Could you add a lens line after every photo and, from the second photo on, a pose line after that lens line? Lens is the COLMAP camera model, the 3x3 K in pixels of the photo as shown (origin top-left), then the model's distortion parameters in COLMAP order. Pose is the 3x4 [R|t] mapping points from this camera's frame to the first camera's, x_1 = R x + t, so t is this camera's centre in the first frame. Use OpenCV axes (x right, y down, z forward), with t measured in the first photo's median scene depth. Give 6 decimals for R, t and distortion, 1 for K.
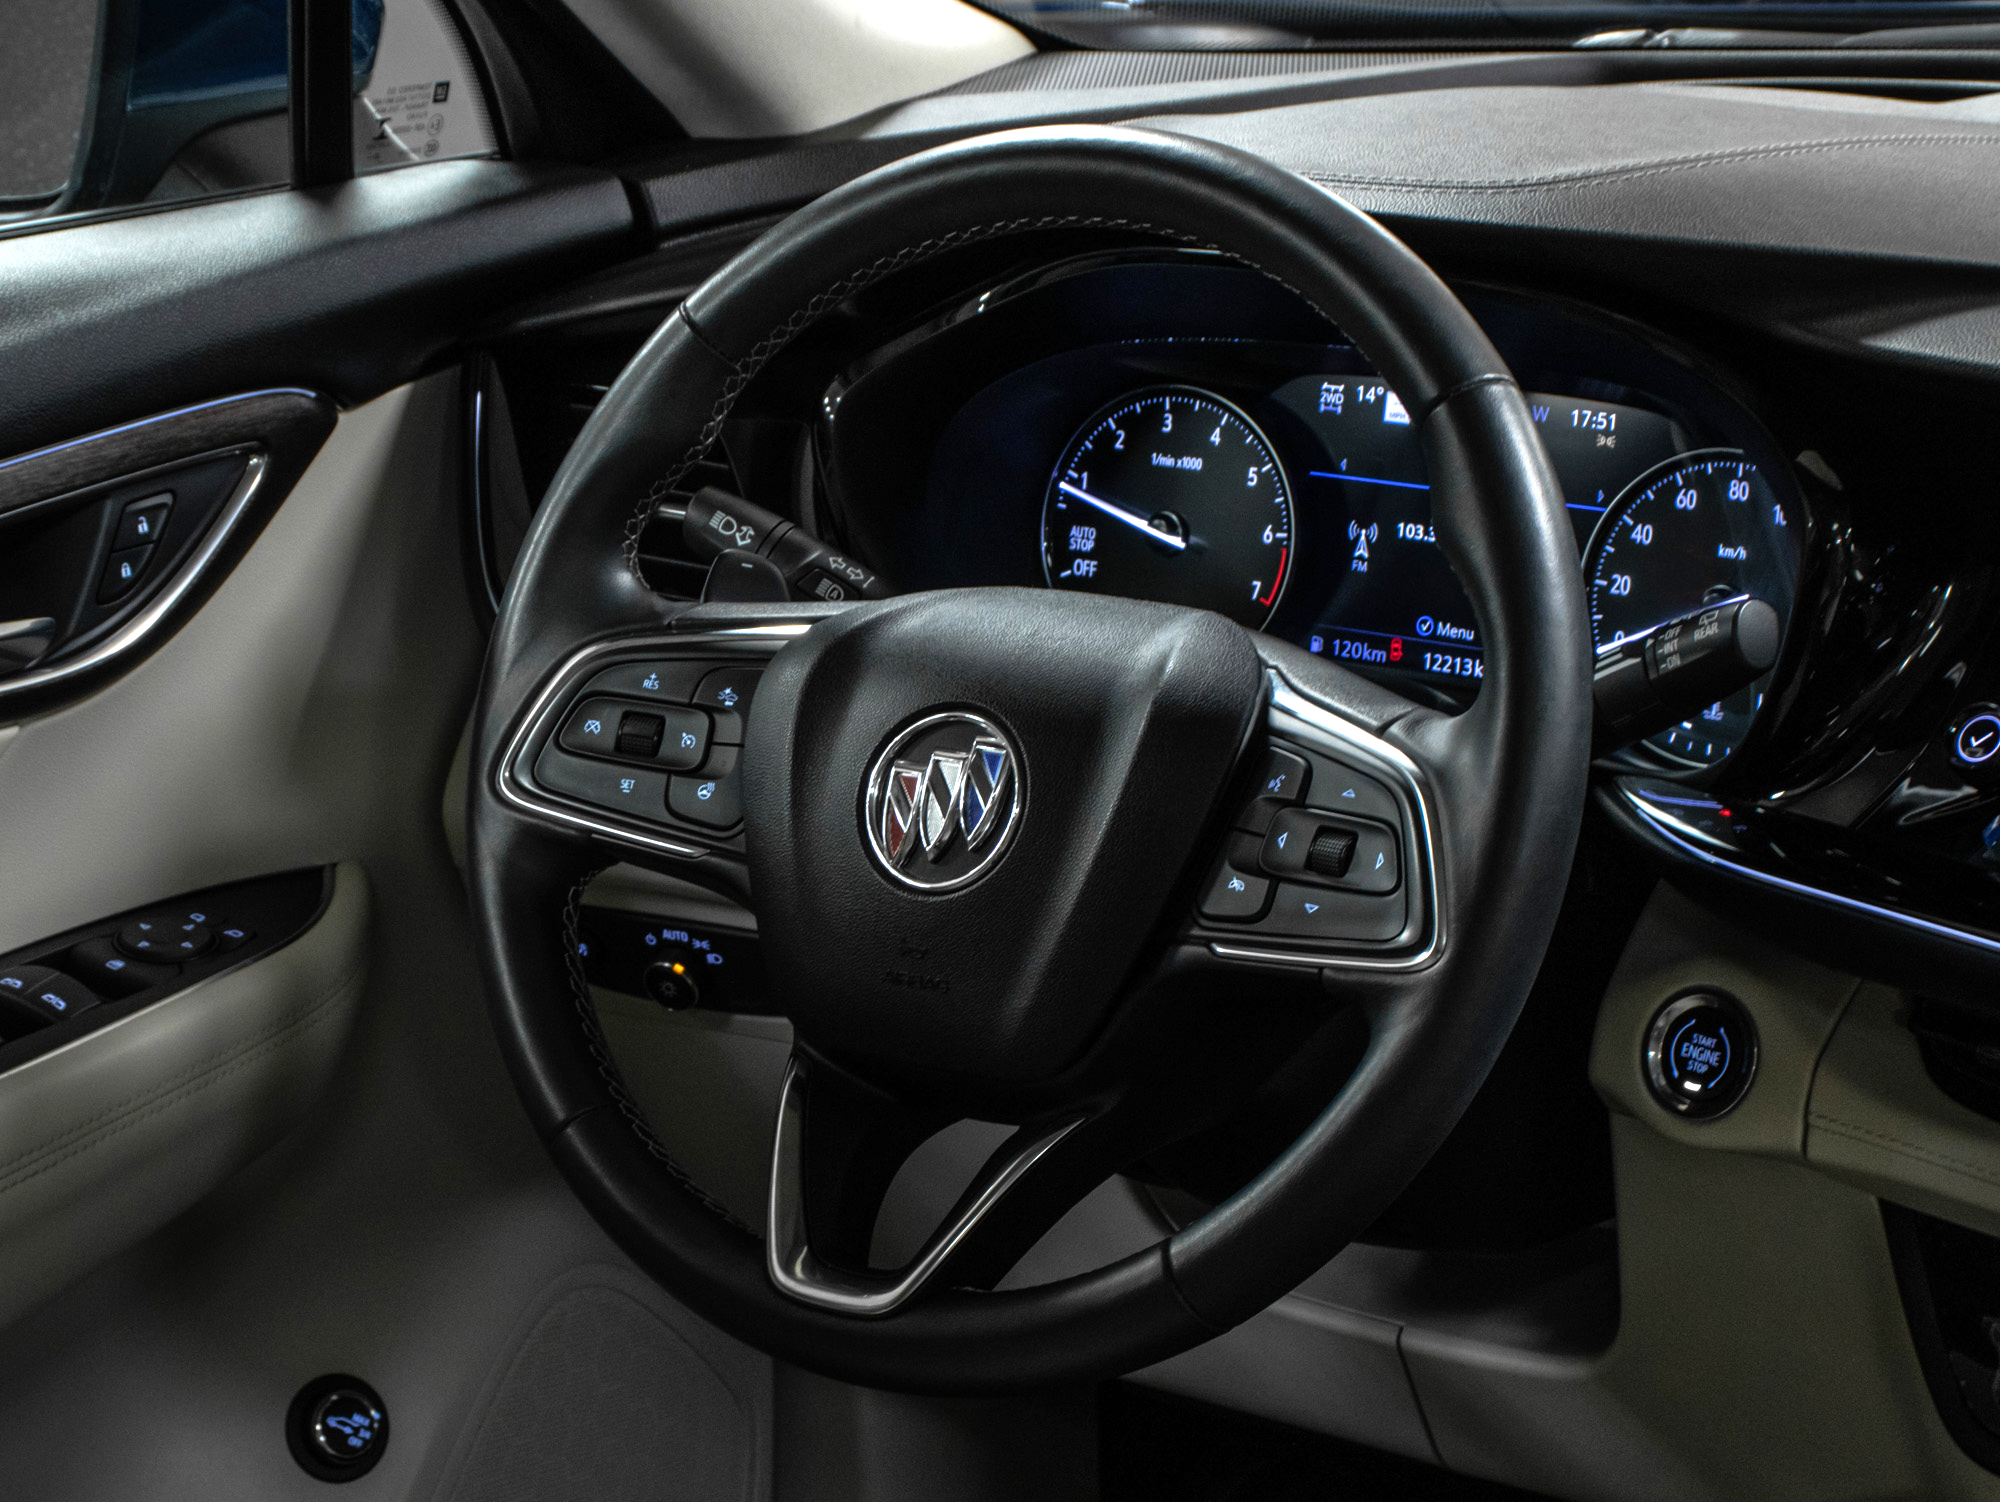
lens RADIAL K [[4241.3, 0, 970.8], [0, 4241.3, 802.5], [0, 0, 1]] dist [0.000230, 0.366329]
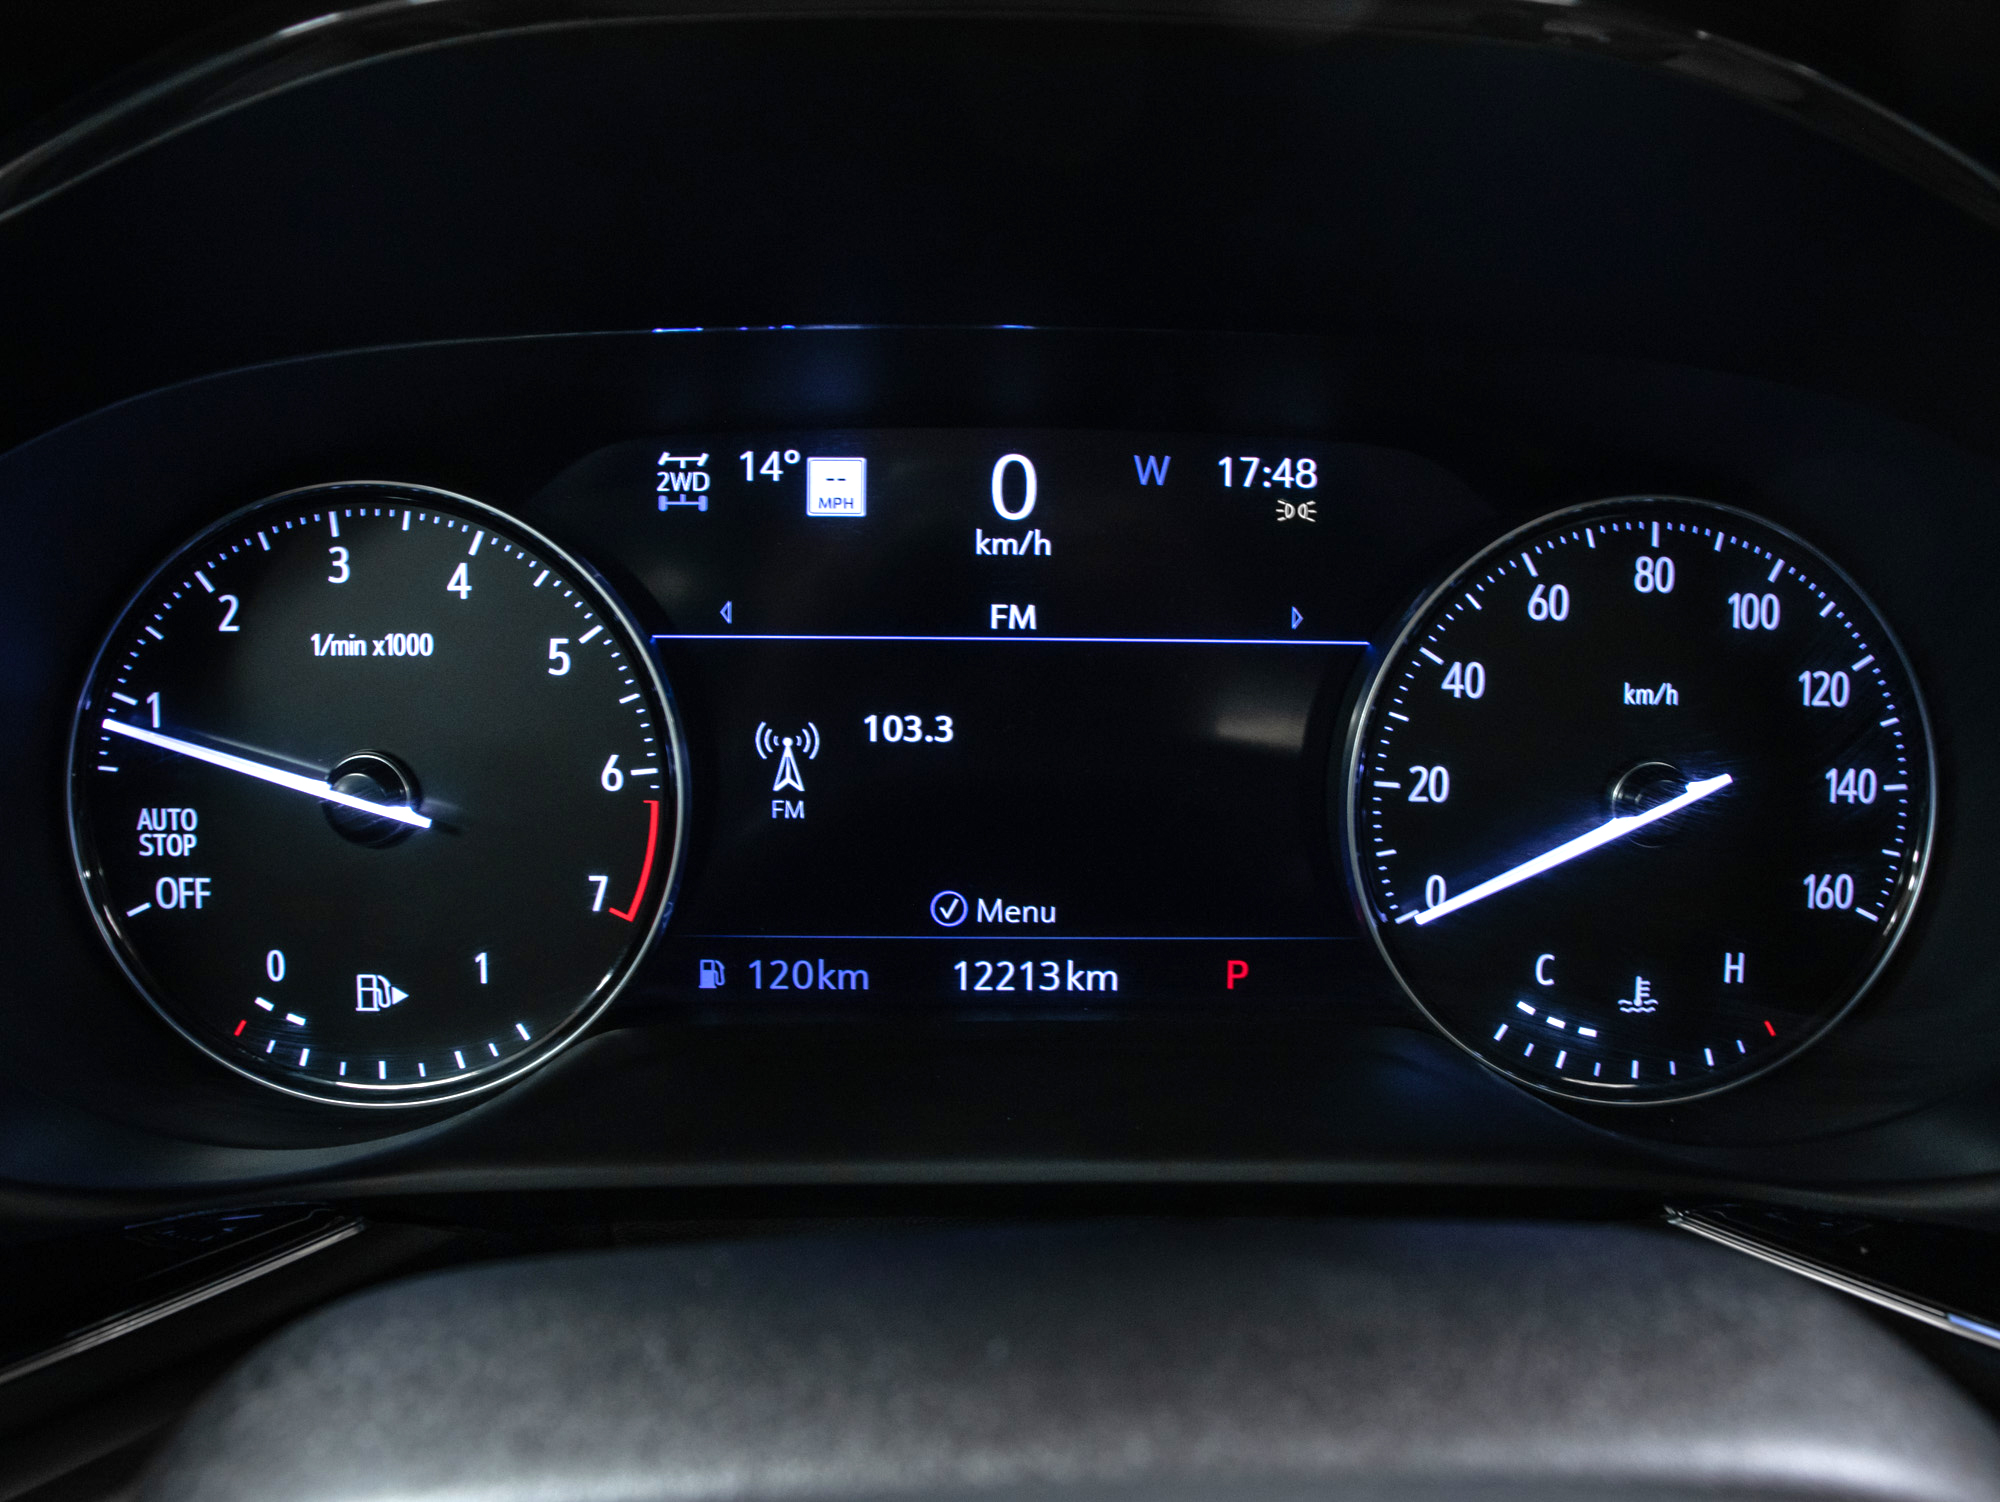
lens RADIAL K [[1900.6, 0, 1000.0], [0, 1900.6, 751.0], [0, 0, 1]] dist [-0.144067, -0.000206]
pose [[0.806927, -0.138141, 0.574269, -0.015879], [0.143728, 0.988964, 0.035939, -0.067702], [-0.572897, 0.053539, 0.817877, 0.809856]]
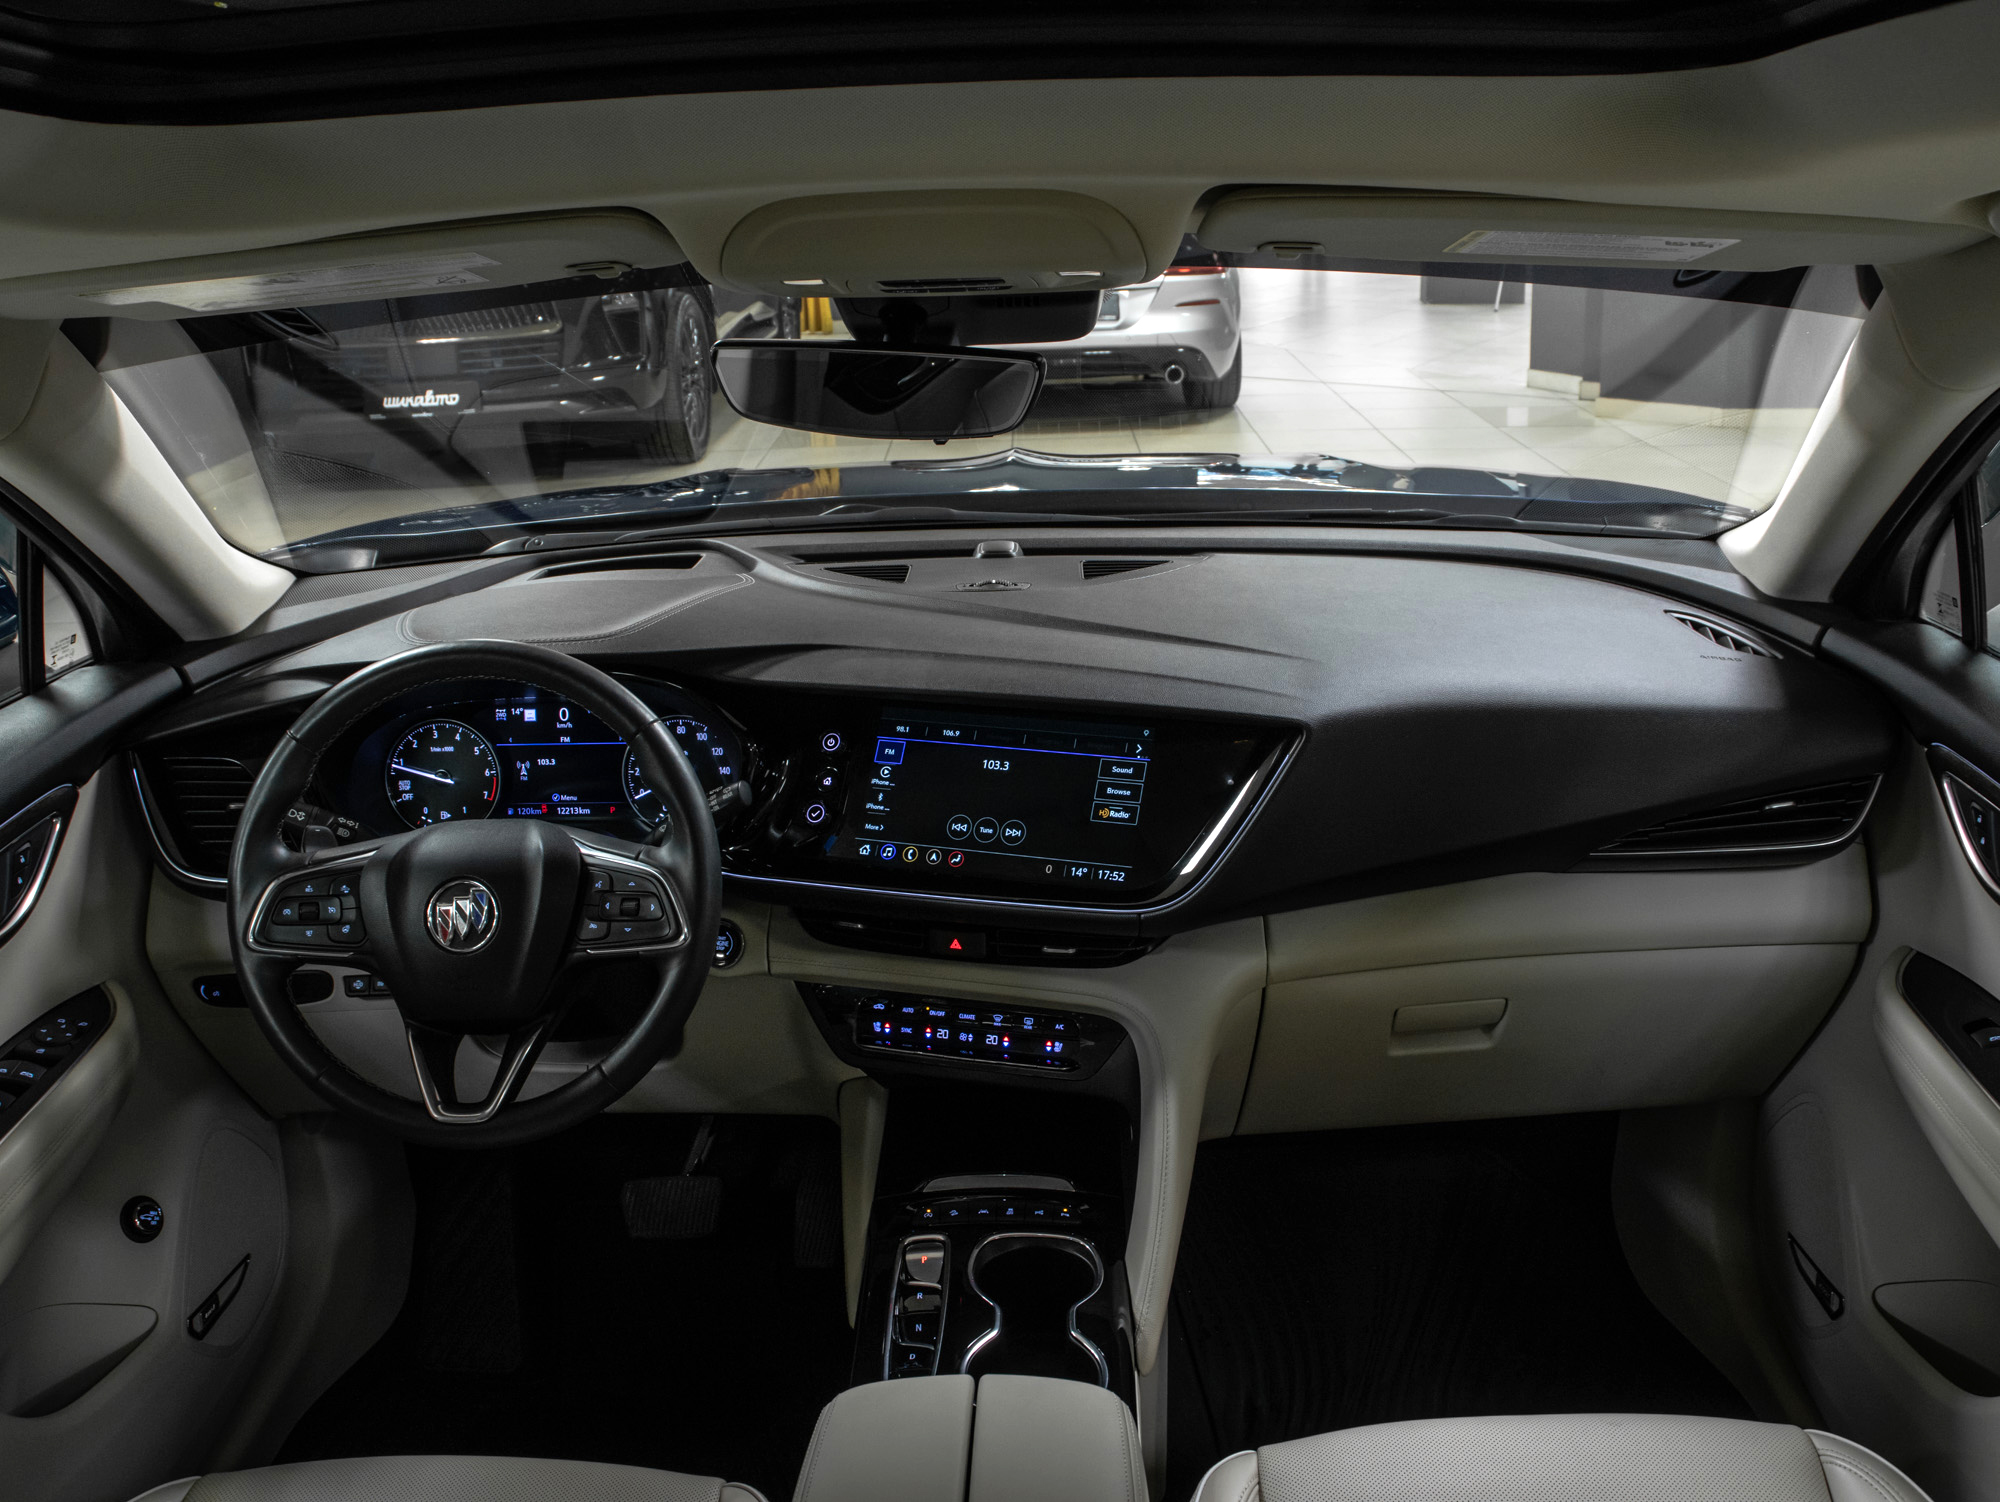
lens RADIAL K [[1782.9, 0, 1000.0], [0, 1782.9, 751.0], [0, 0, 1]] dist [-0.170688, 0.132195]
pose [[0.834583, -0.170501, 0.523832, -0.221924], [0.166148, 0.984524, 0.055740, -0.084102], [-0.525229, 0.040514, 0.849996, -0.046180]]
